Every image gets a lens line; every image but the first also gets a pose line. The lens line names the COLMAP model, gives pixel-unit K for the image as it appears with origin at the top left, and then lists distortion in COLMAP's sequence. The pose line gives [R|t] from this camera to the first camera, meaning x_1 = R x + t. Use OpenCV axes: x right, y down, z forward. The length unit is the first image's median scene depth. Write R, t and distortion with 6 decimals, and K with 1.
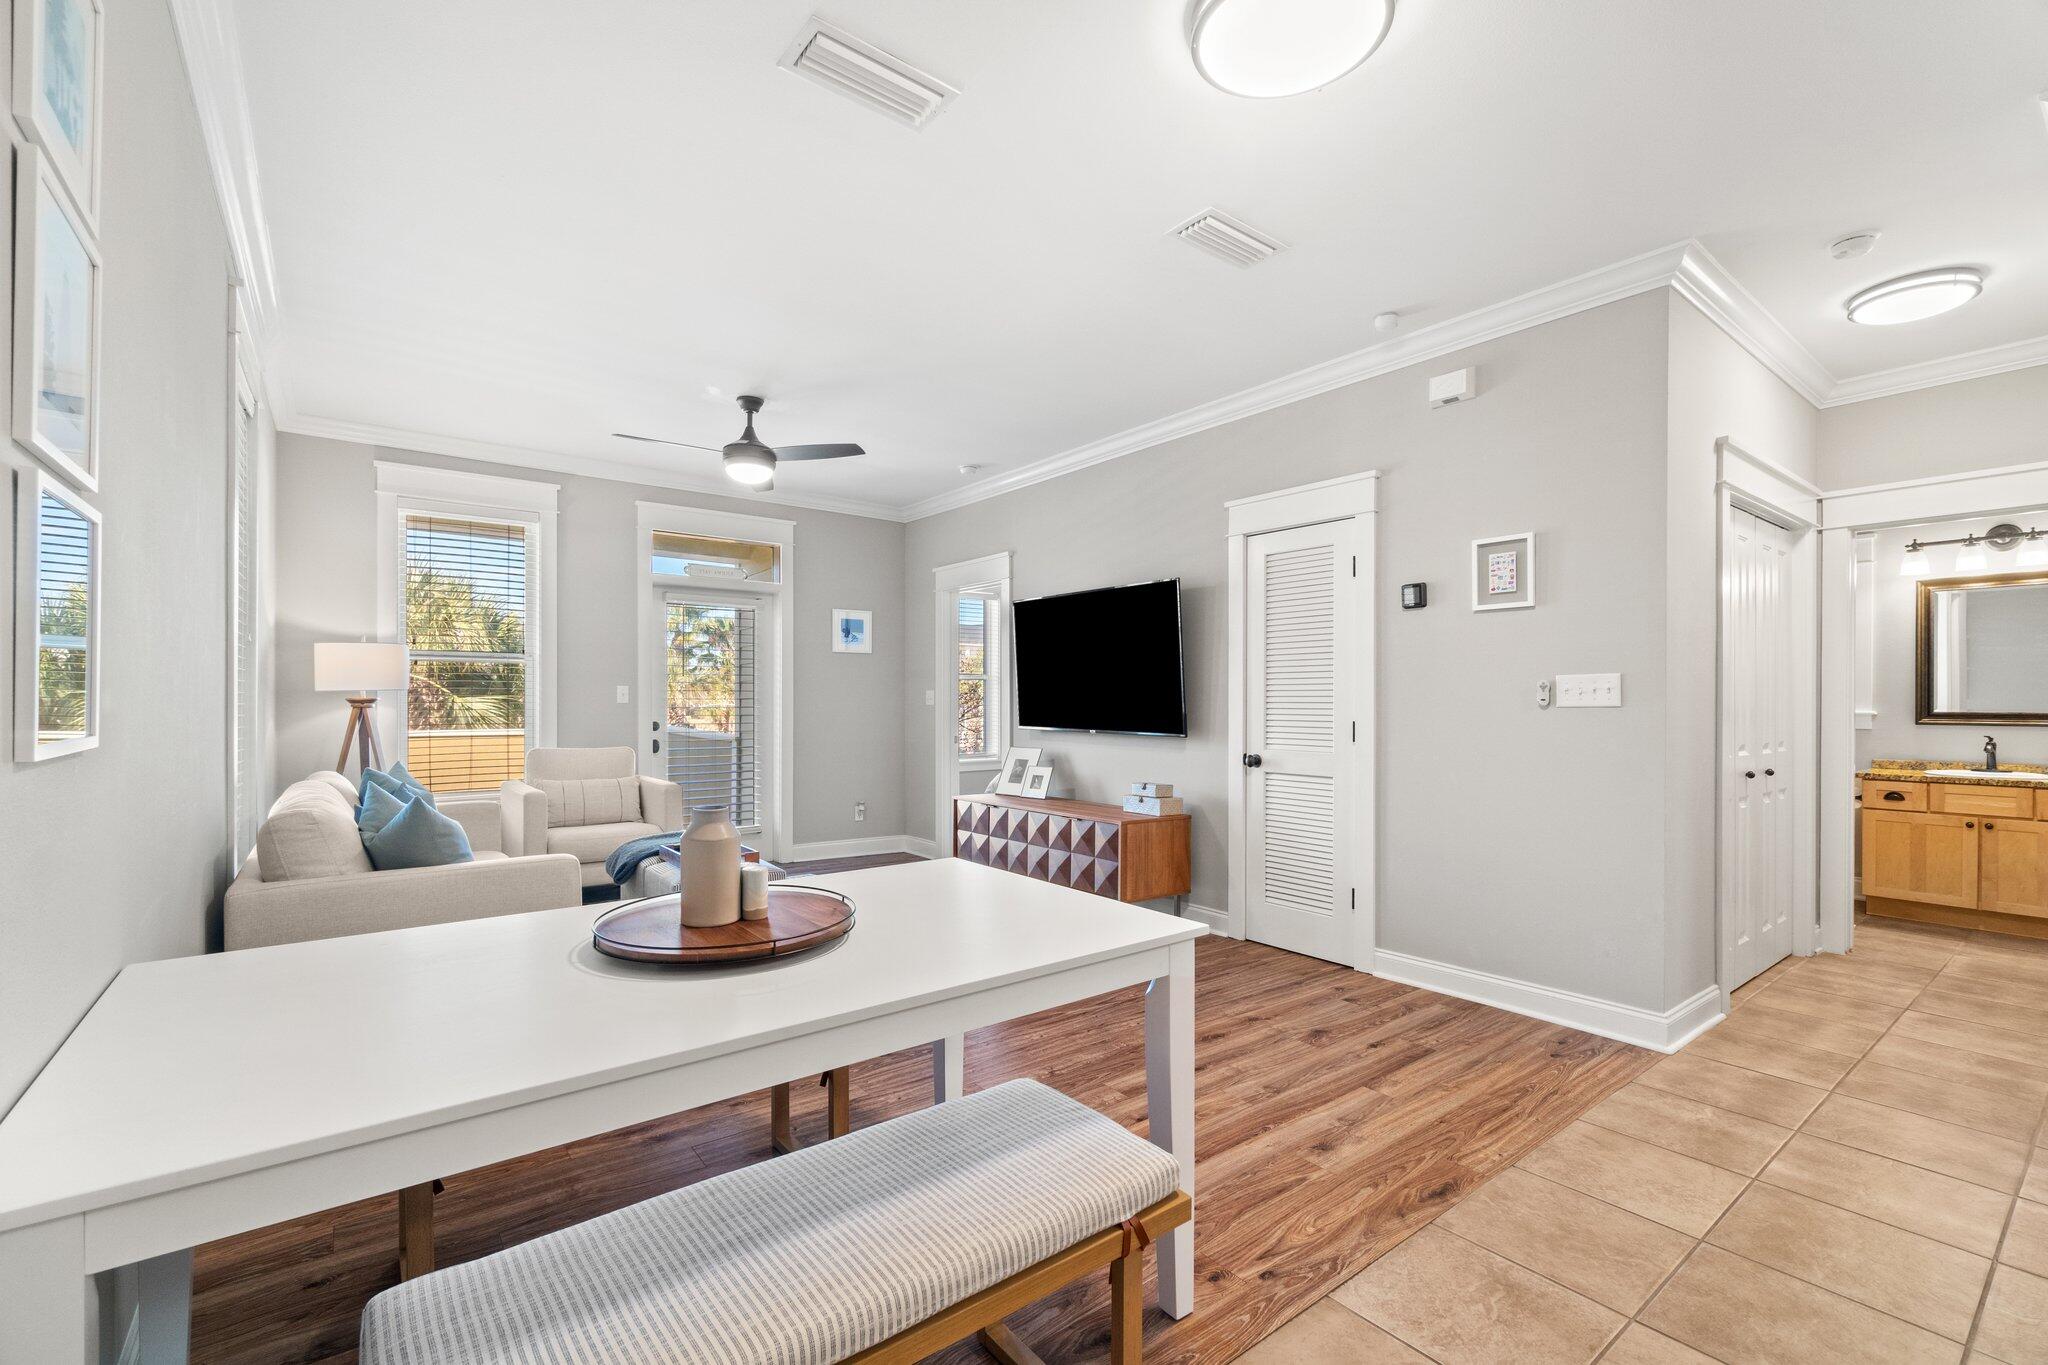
lens RADIAL K [[892.4, 0, 1029.1], [0, 892.4, 701.6], [0, 0, 1]] dist [-0.006921, 0.001830]
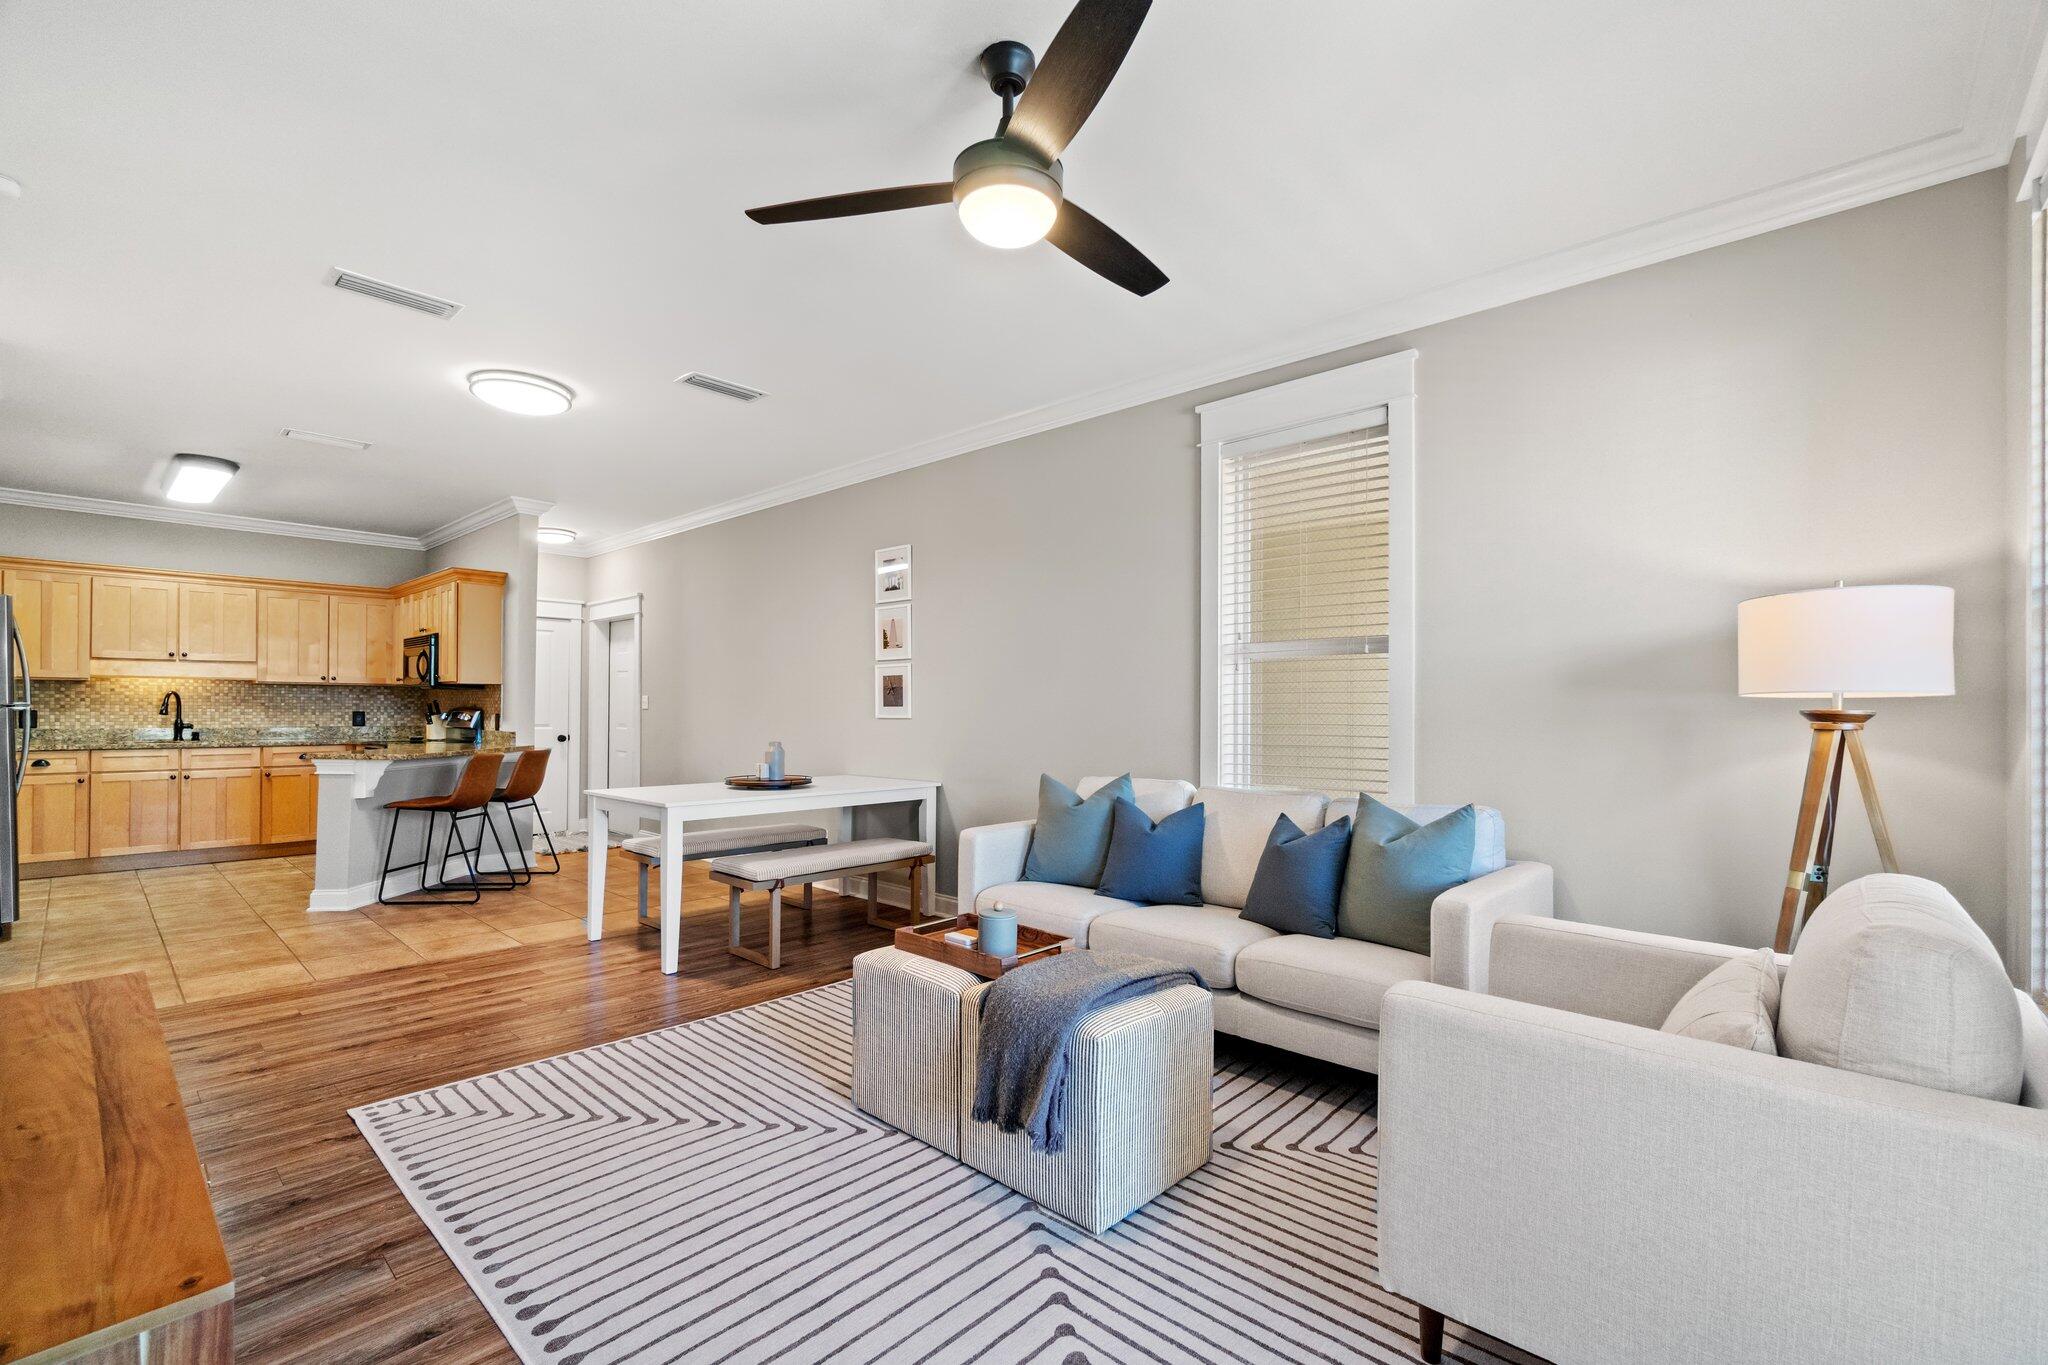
lens RADIAL K [[892.4, 0, 1024.7], [0, 892.4, 701.9], [0, 0, 1]] dist [-0.006921, 0.001830]
pose [[-0.987160, -0.009520, -0.159451, -0.253753], [-0.009107, 0.999953, -0.003321, -0.003458], [0.159476, -0.001826, -0.987200, 1.467137]]
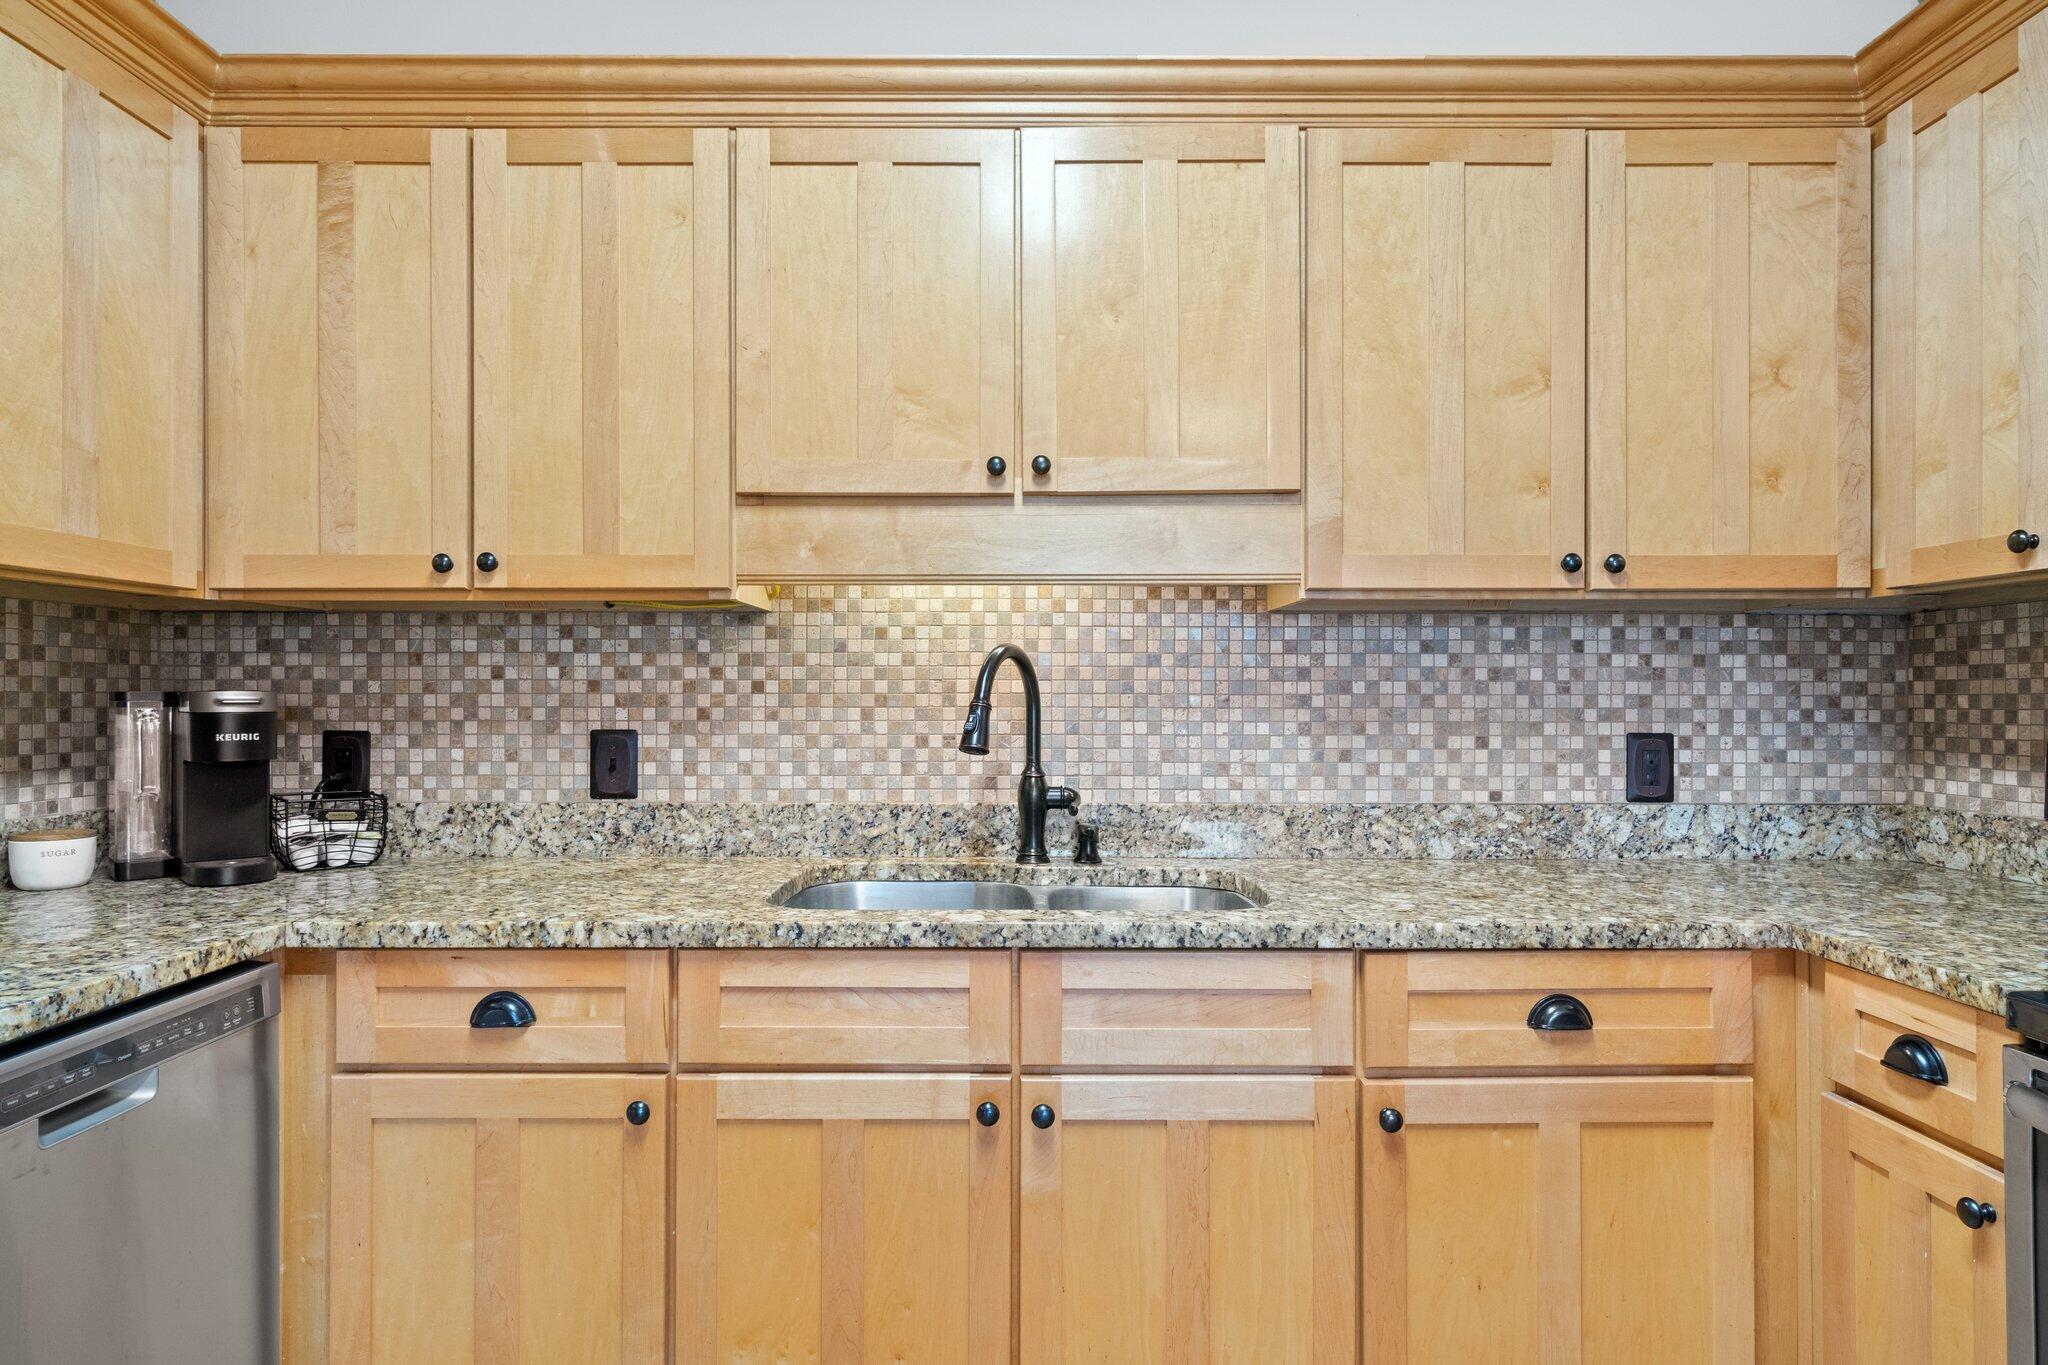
lens RADIAL K [[1180.8, 0, 1060.2], [0, 1180.8, 690.9], [0, 0, 1]] dist [0.007344, -0.000434]
pose [[-0.805419, -0.001507, 0.592705, 0.672581], [0.000176, 0.999996, 0.002781, 0.002414], [-0.592706, 0.002344, -0.805415, 0.067388]]
